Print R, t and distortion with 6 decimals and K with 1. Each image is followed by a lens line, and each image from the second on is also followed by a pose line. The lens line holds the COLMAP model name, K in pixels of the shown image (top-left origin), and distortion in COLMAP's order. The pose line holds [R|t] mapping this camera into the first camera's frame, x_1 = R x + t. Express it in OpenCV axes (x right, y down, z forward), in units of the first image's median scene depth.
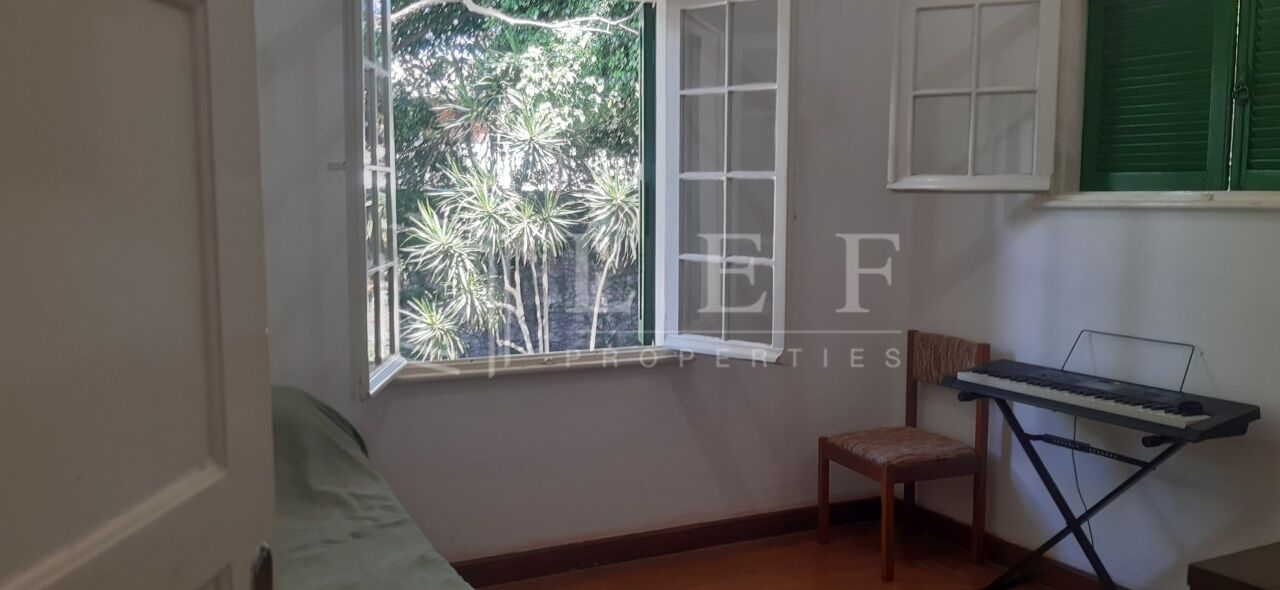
lens RADIAL K [[992.1, 0, 635.7], [0, 992.1, 286.9], [0, 0, 1]] dist [0.102407, -0.205761]
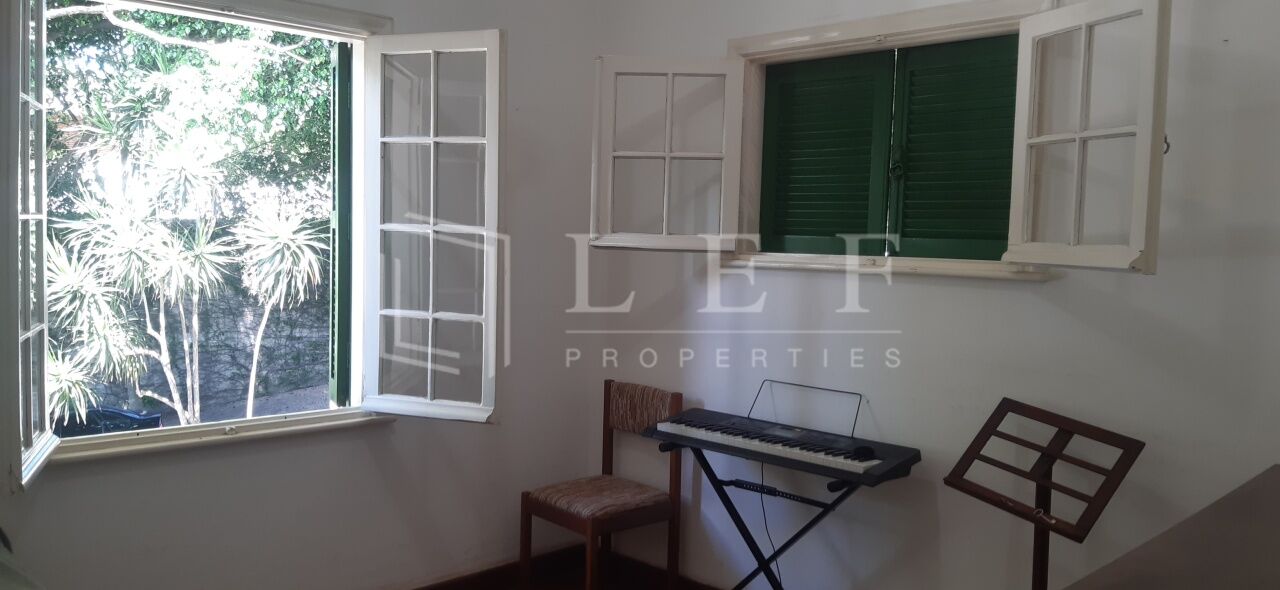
lens RADIAL K [[994.0, 0, 619.7], [0, 994.0, 292.5], [0, 0, 1]] dist [0.095257, -0.214352]
pose [[0.947858, 0.001809, 0.318687, -0.020078], [0.006366, 0.999677, -0.024610, -0.011229], [-0.318629, 0.025356, 0.947540, 0.011918]]
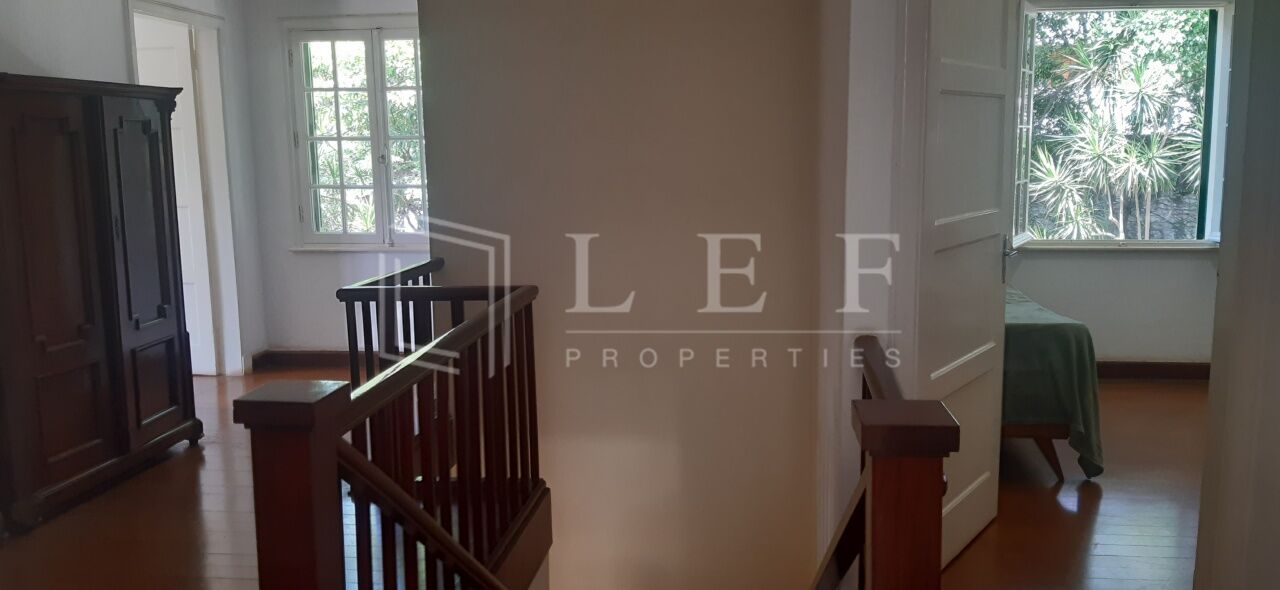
lens RADIAL K [[992.1, 0, 635.7], [0, 992.1, 286.9], [0, 0, 1]] dist [0.102407, -0.205761]
pose [[0.834933, 0.061807, -0.546870, 0.063129], [-0.034150, 0.997577, 0.060607, 0.032064], [0.549291, -0.031927, 0.835021, -0.344787]]
